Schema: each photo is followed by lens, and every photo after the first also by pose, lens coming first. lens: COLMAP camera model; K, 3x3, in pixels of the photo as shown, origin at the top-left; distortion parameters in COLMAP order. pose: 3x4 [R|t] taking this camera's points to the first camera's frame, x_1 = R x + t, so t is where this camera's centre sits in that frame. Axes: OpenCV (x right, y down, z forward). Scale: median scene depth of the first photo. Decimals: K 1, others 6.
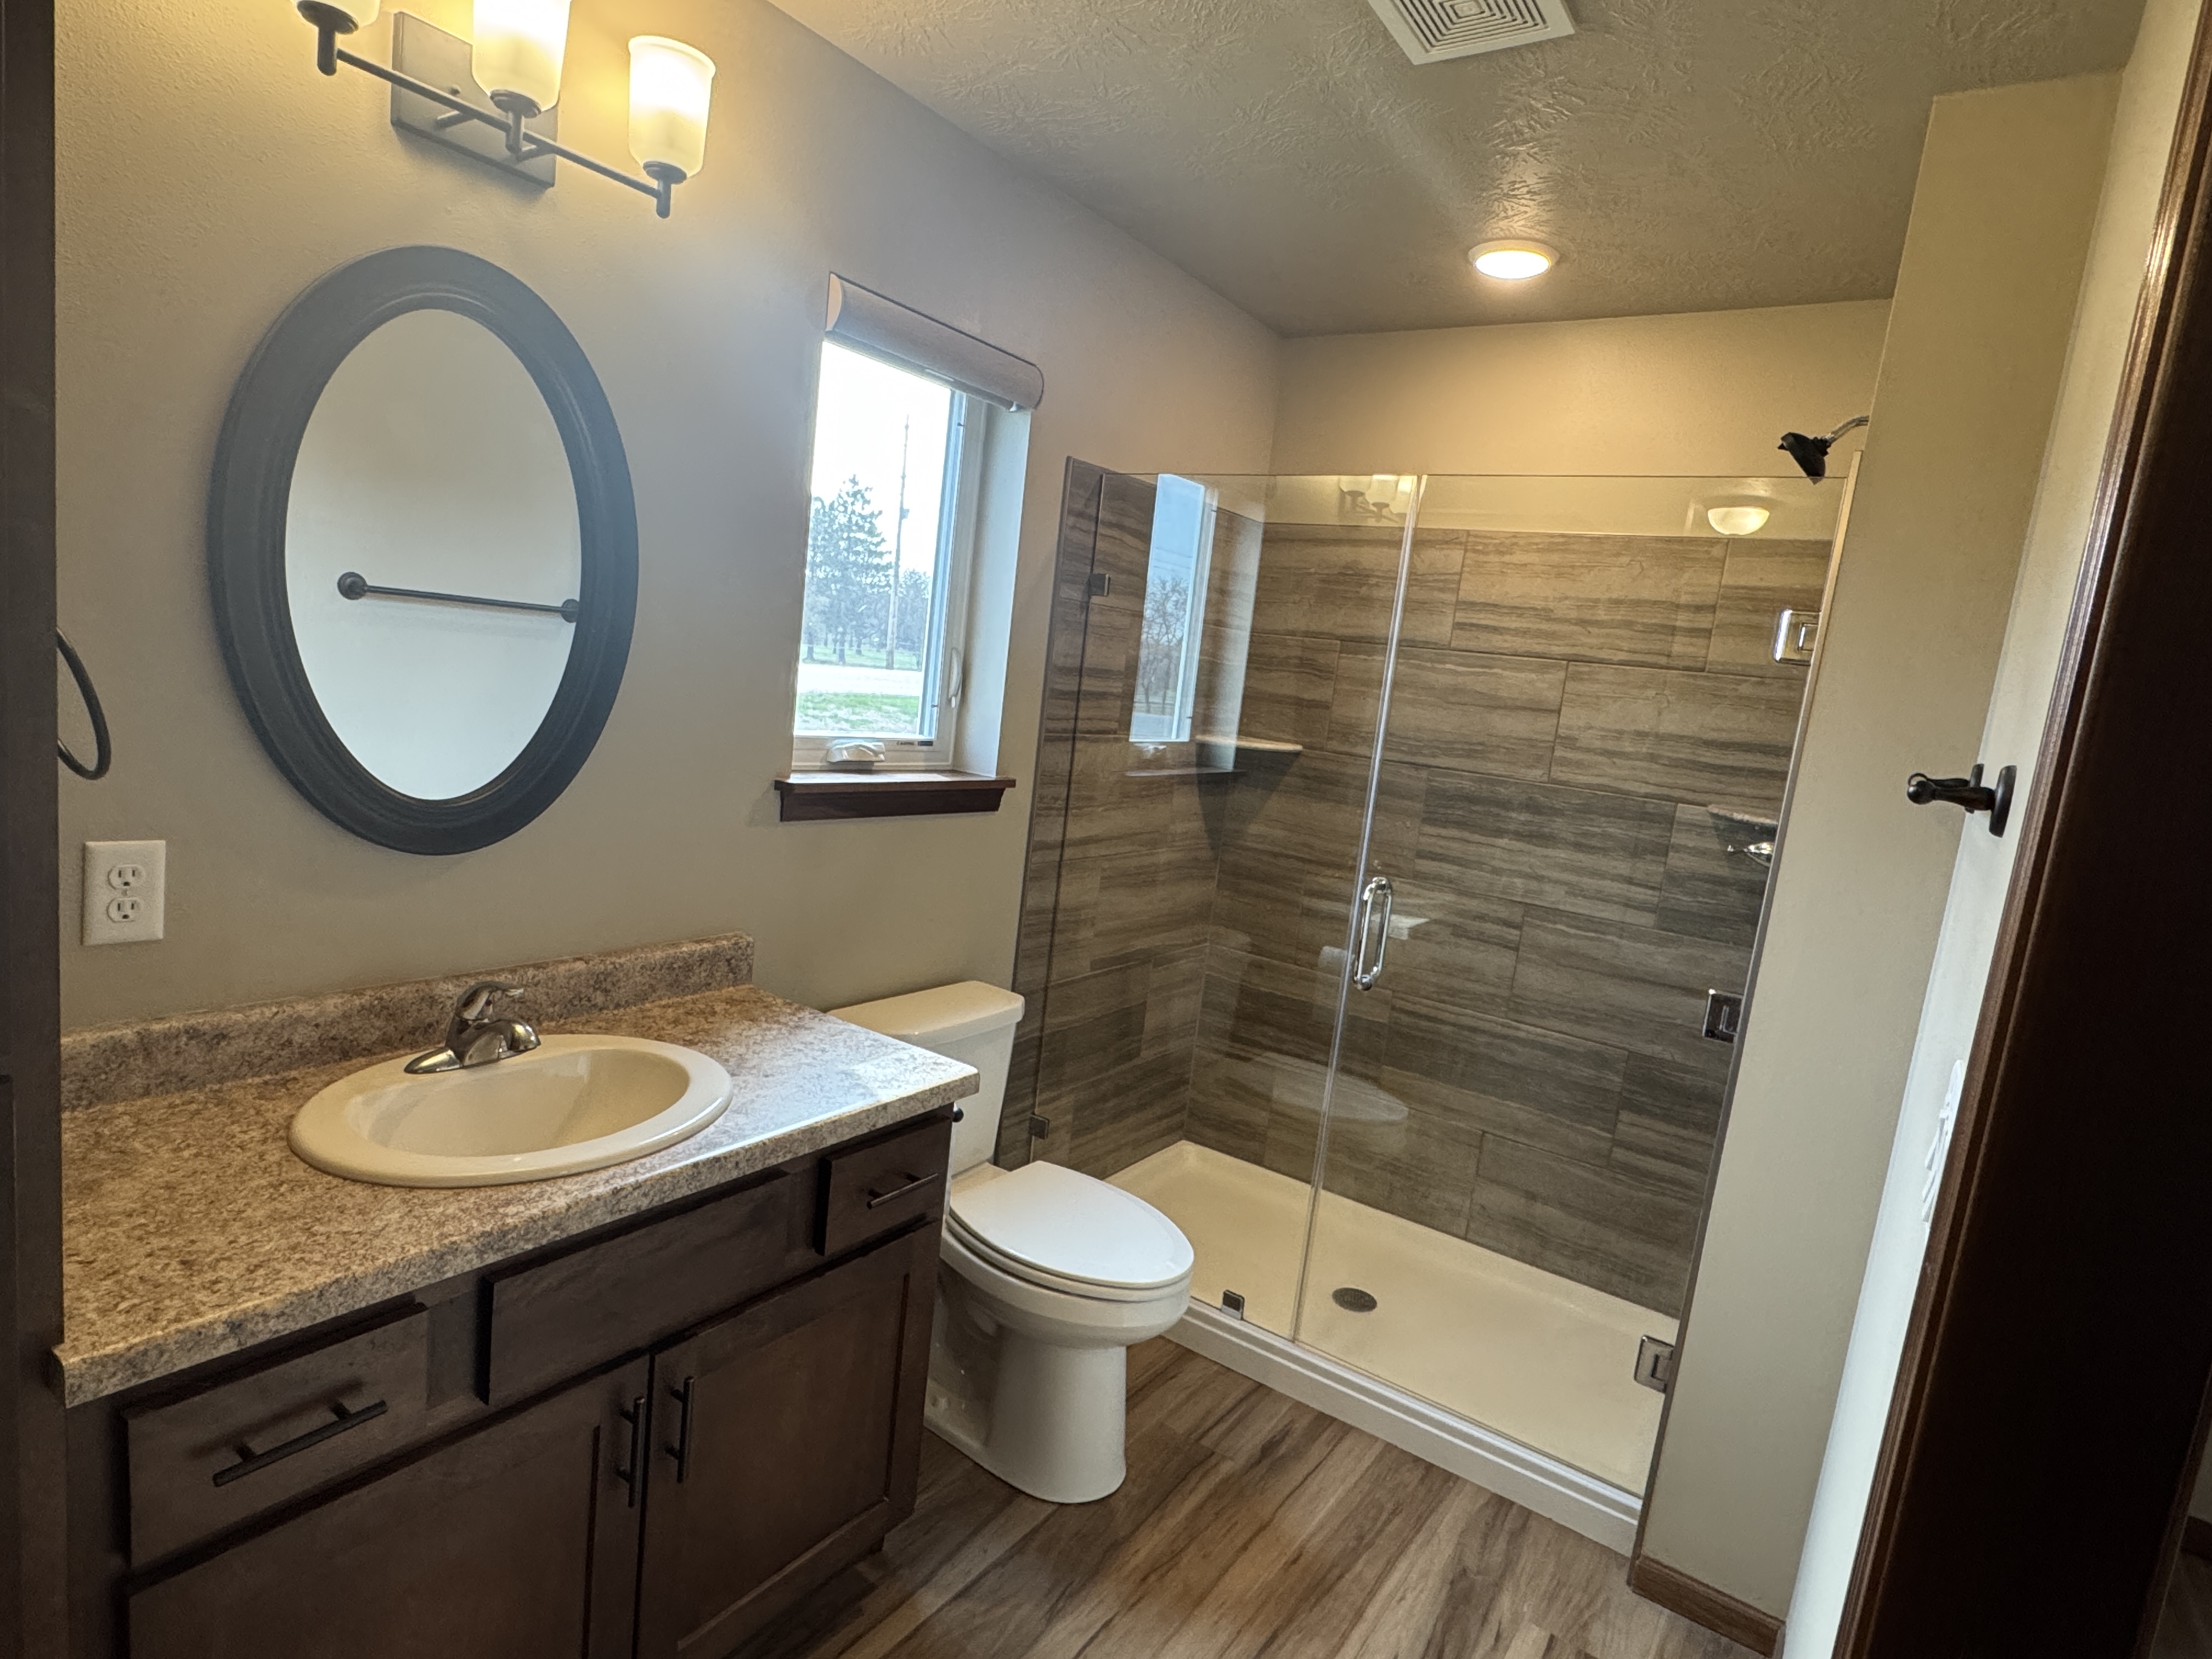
lens RADIAL K [[1189.5, 0, 1102.4], [0, 1189.5, 831.6], [0, 0, 1]] dist [-0.001214, -0.000203]
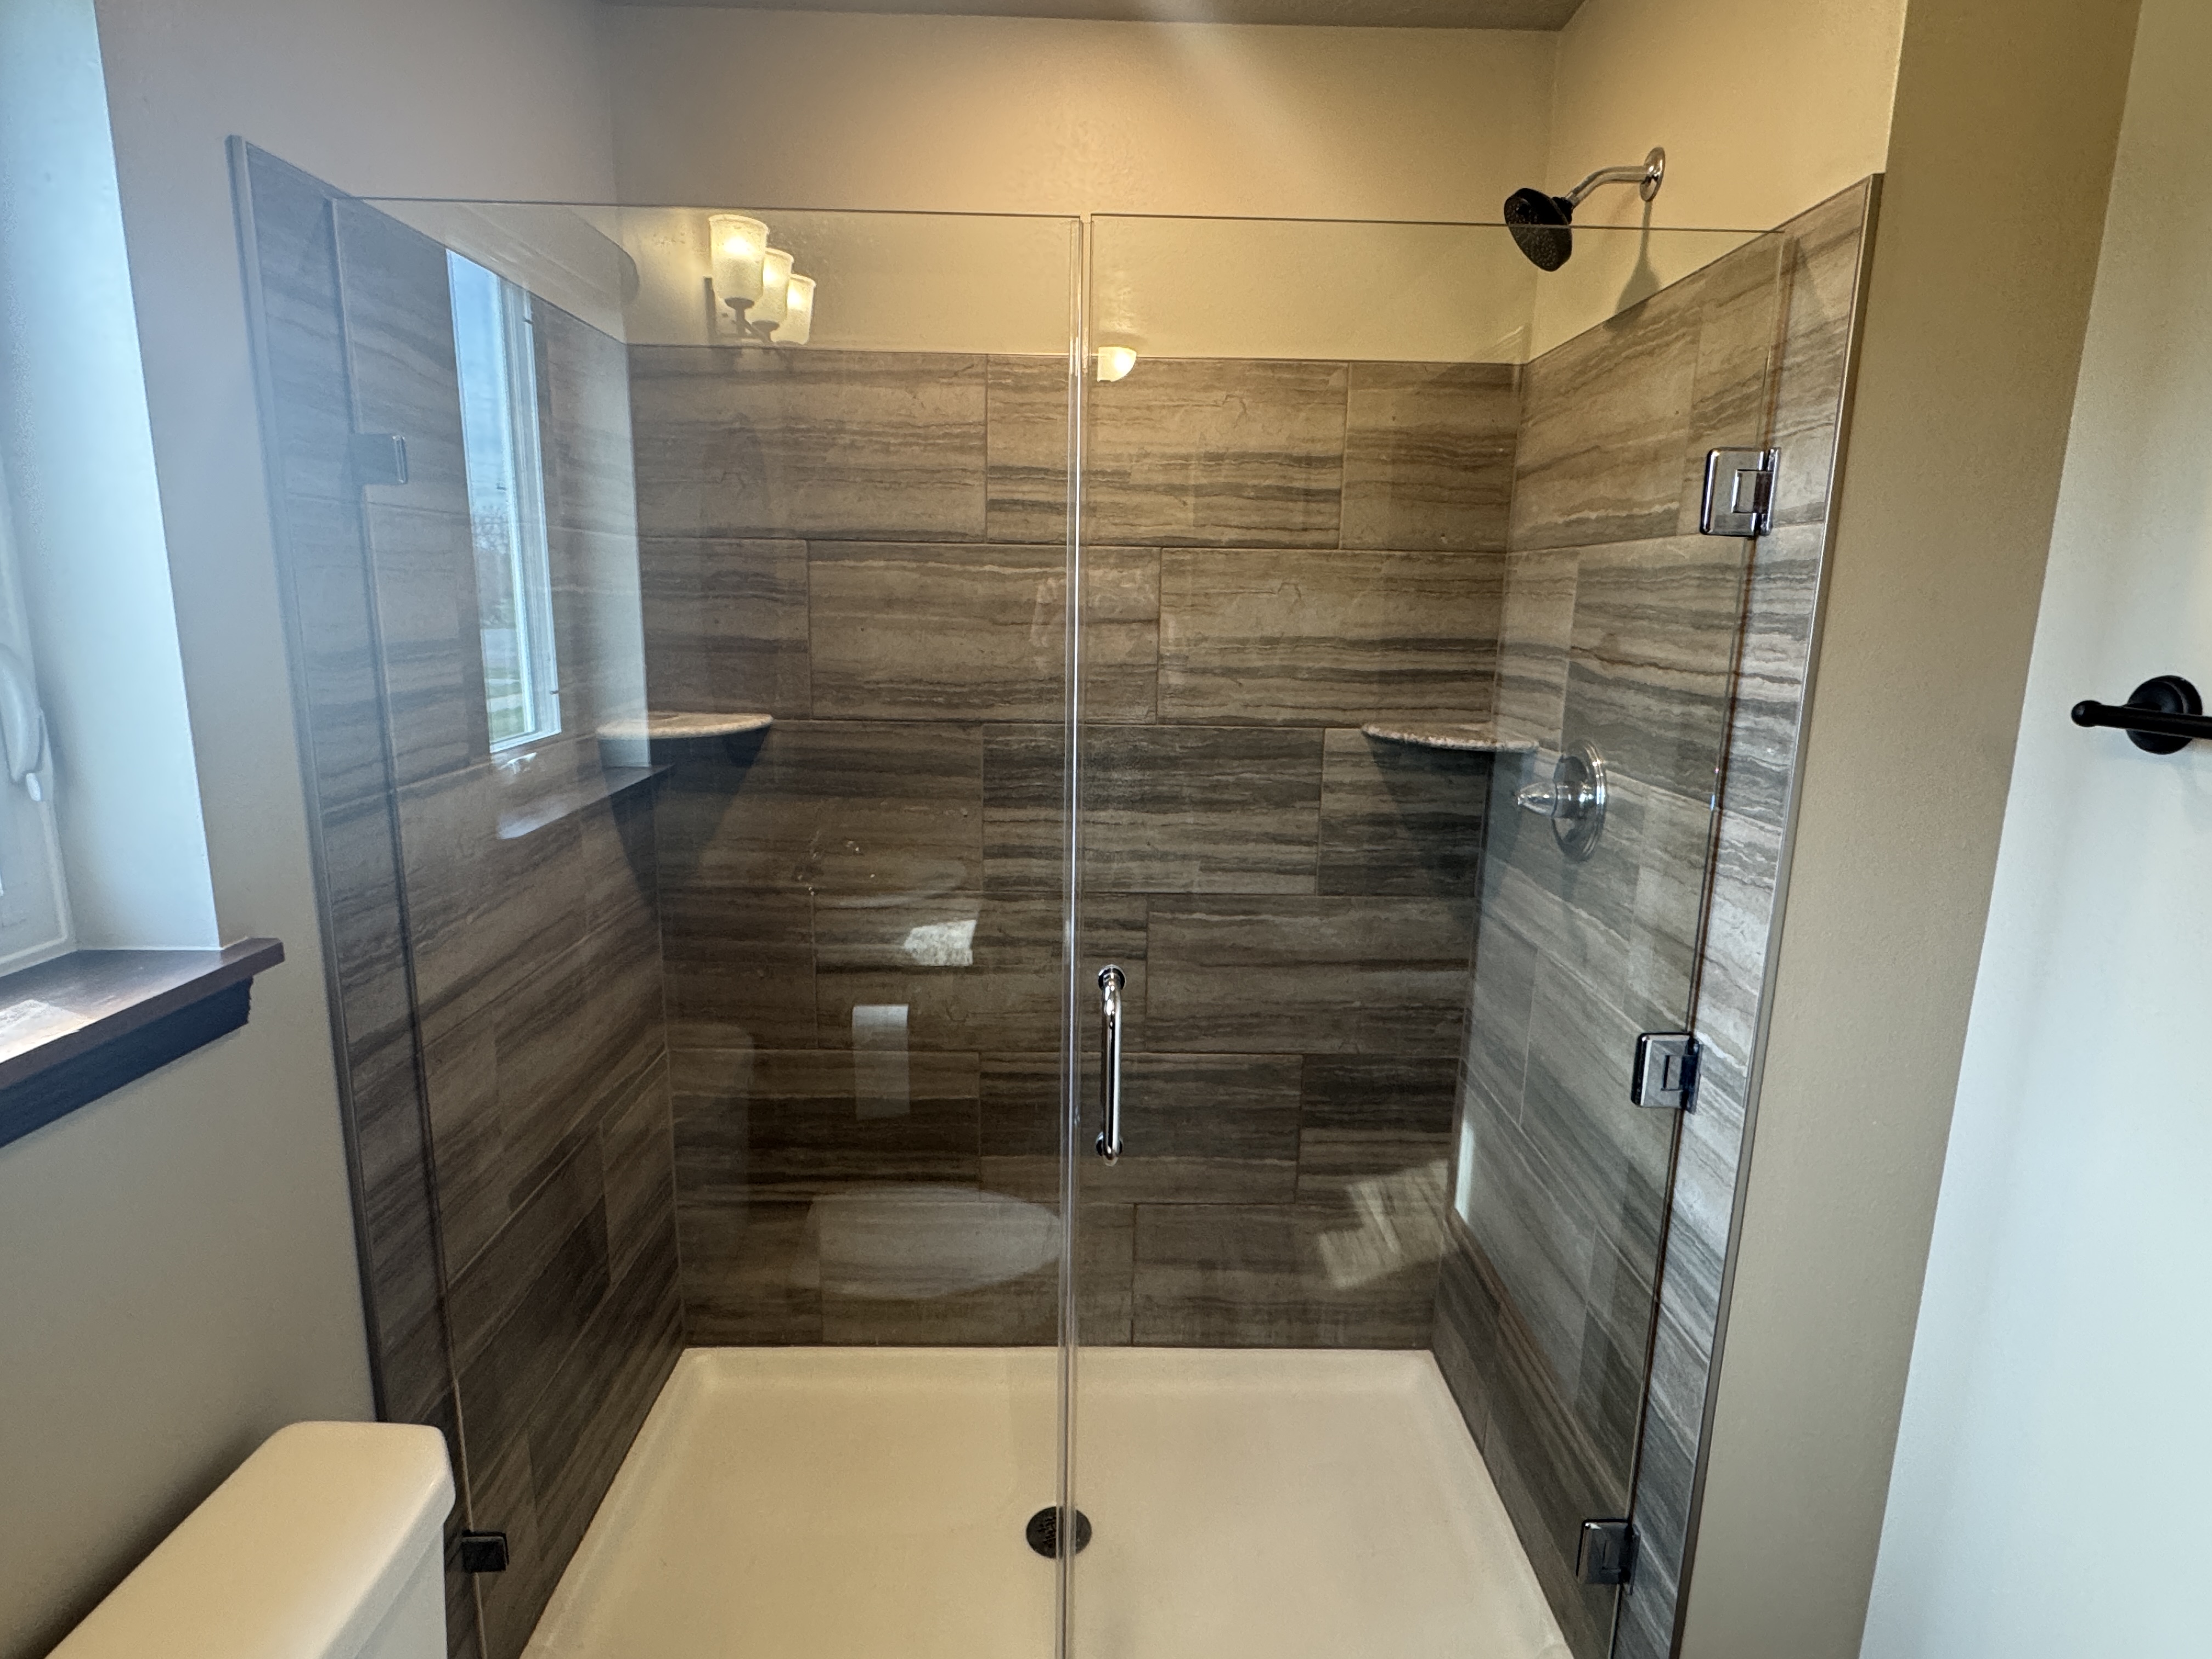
lens RADIAL K [[1189.5, 0, 1102.4], [0, 1189.5, 831.6], [0, 0, 1]] dist [-0.001214, -0.000203]
pose [[0.807136, -0.210054, 0.551733, -0.055630], [0.154337, 0.977137, 0.146232, -0.087912], [-0.569835, -0.032876, 0.821101, 0.442724]]
